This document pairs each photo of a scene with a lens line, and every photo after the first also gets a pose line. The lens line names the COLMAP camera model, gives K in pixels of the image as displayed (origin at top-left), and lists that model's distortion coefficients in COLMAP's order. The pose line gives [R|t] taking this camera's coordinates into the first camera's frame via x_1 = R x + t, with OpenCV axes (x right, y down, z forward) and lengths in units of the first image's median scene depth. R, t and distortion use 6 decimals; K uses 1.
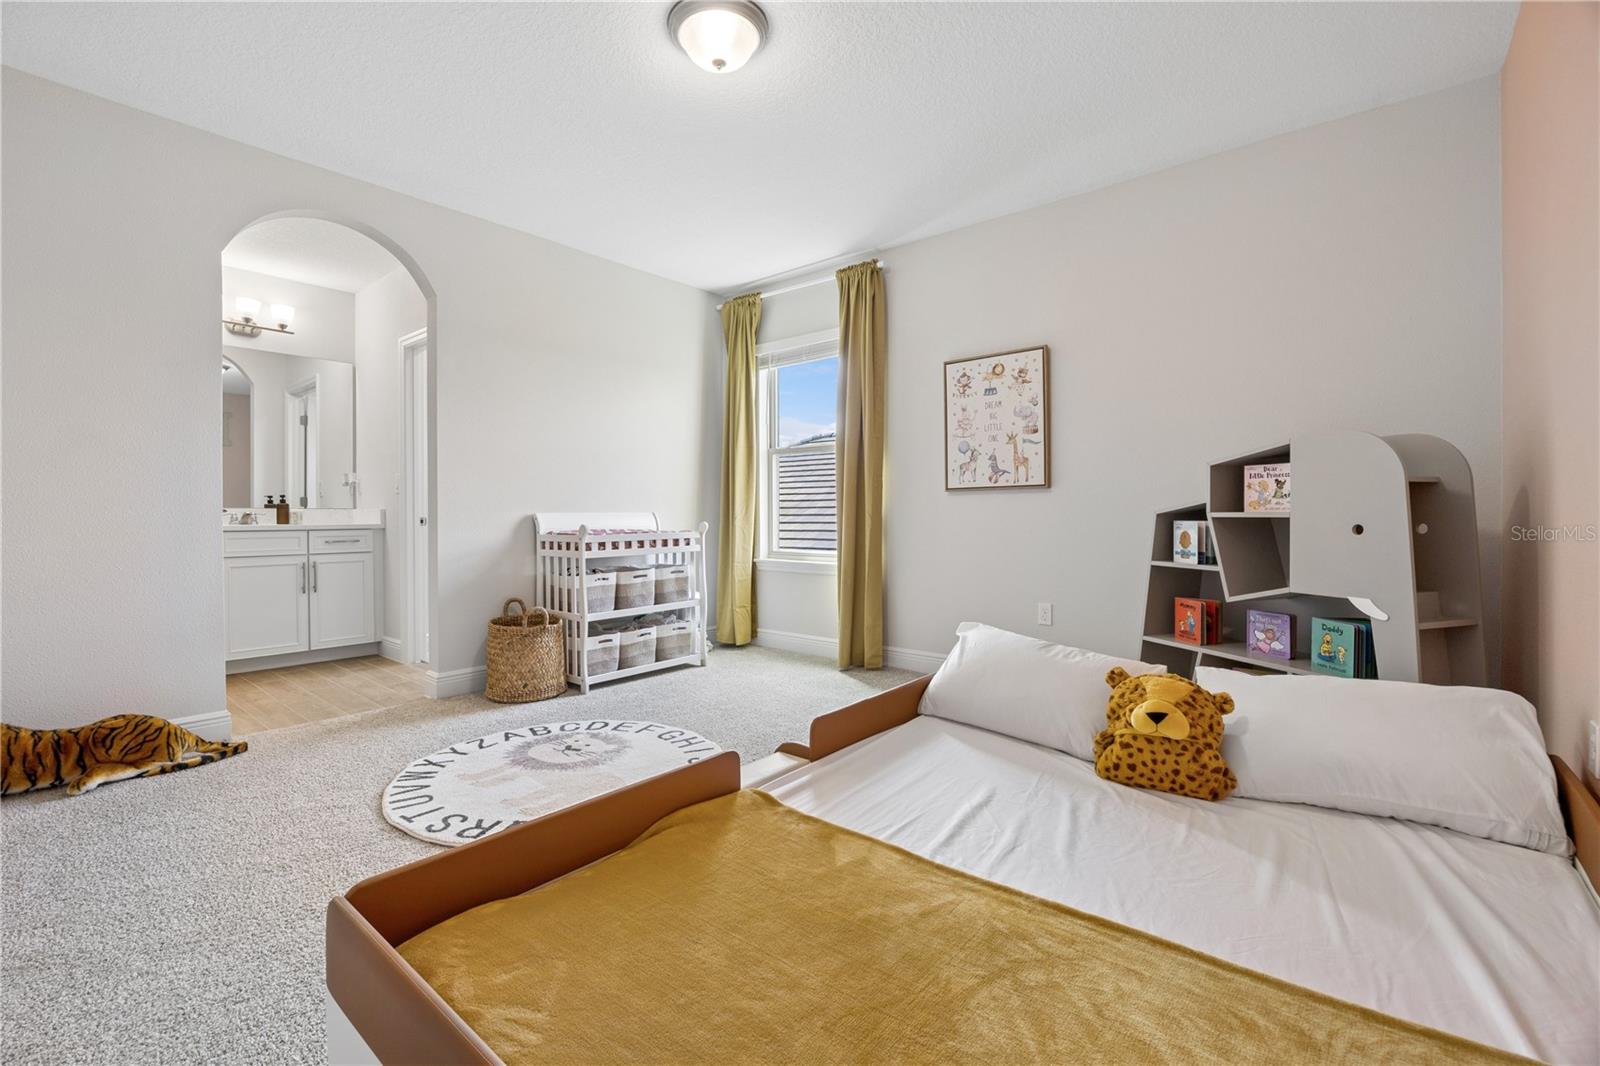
lens RADIAL K [[695.3, 0, 801.1], [0, 695.3, 531.1], [0, 0, 1]] dist [-0.018378, 0.000331]
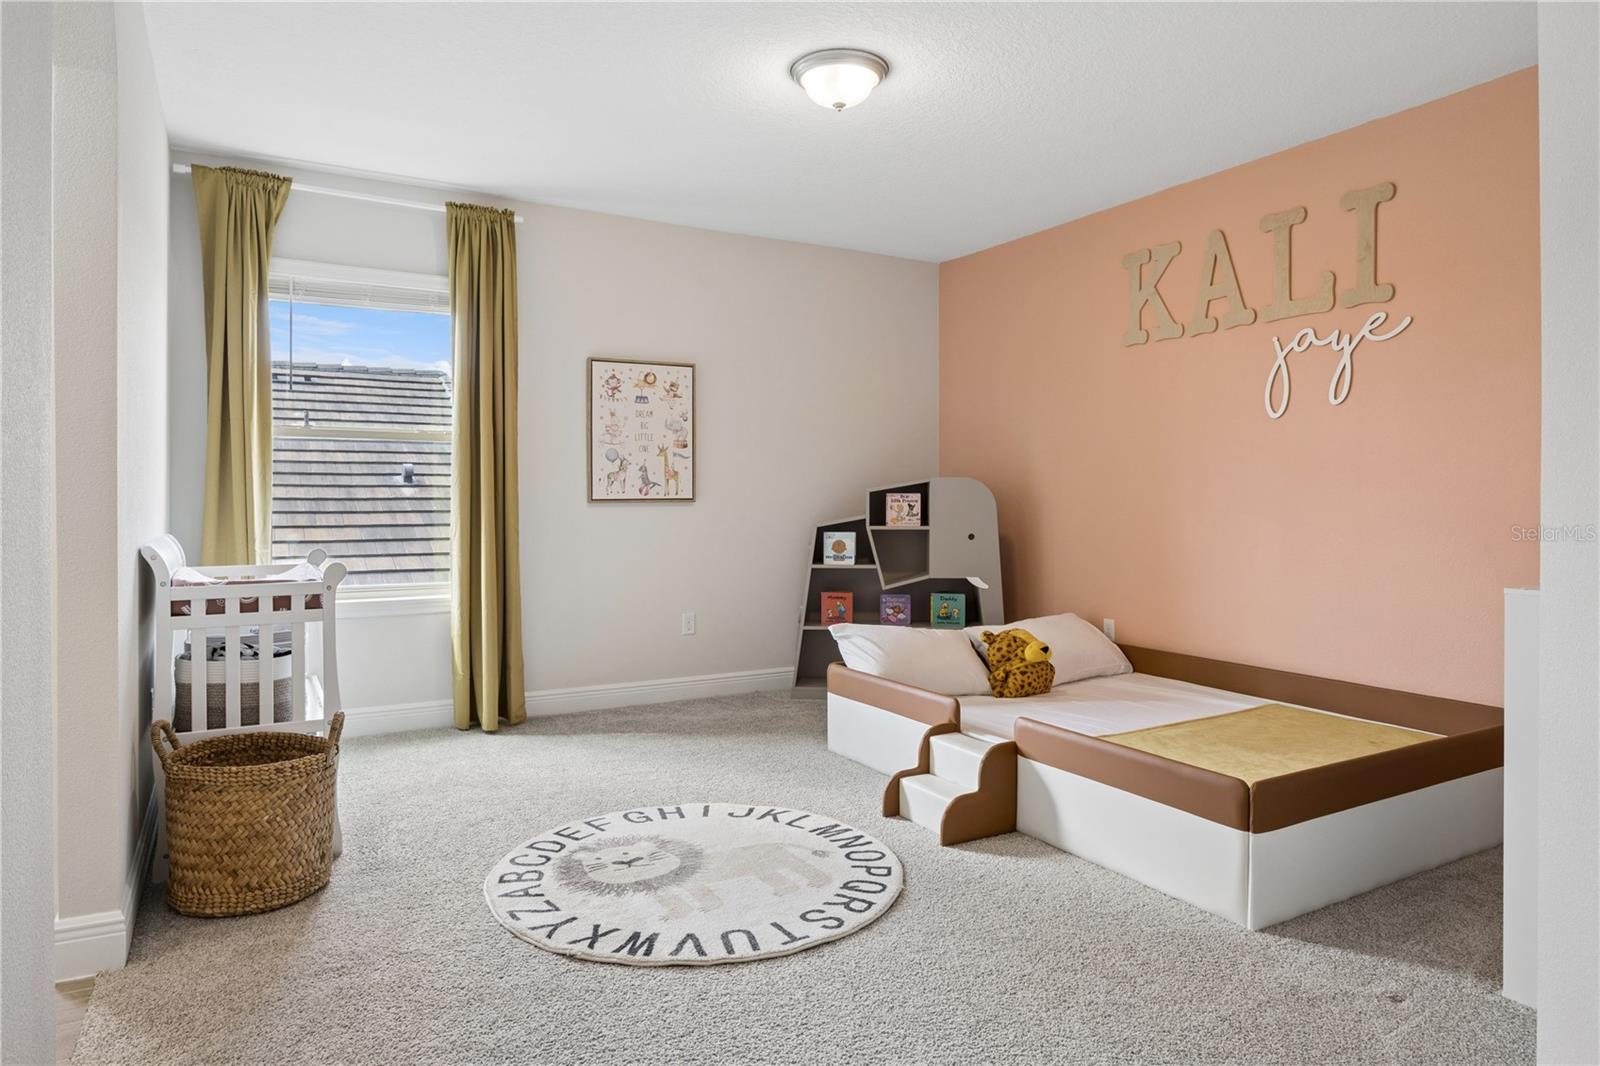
lens RADIAL K [[967.2, 0, 795.6], [0, 967.2, 521.5], [0, 0, 1]] dist [-0.014997, -0.000352]
pose [[0.338931, -0.015714, 0.940680, -1.152585], [0.020648, 0.999744, 0.009261, -0.051830], [-0.940585, 0.016284, 0.339168, 0.442820]]
